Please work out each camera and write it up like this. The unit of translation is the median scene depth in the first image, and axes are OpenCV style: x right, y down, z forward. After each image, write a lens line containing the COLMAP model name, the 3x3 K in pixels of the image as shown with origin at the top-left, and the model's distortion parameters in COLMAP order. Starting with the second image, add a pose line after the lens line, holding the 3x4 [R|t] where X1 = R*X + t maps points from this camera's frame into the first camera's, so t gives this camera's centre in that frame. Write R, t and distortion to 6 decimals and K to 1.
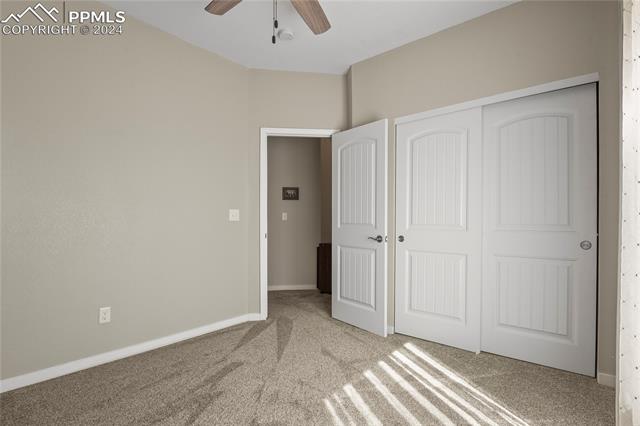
lens RADIAL K [[311.3, 0, 319.9], [0, 311.3, 213.8], [0, 0, 1]] dist [-0.008151, -0.002822]
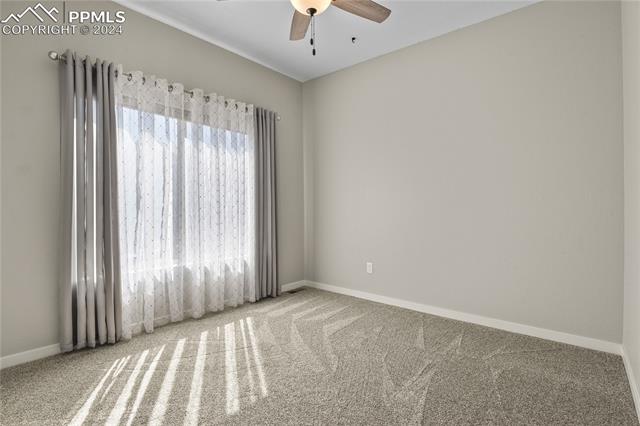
lens RADIAL K [[311.3, 0, 320.1], [0, 311.3, 212.2], [0, 0, 1]] dist [-0.008151, -0.002822]
pose [[-0.999935, 0.001049, 0.011389, -0.156920], [0.001209, 0.999900, 0.014062, 0.035380], [-0.011373, 0.014075, -0.999836, 1.917061]]
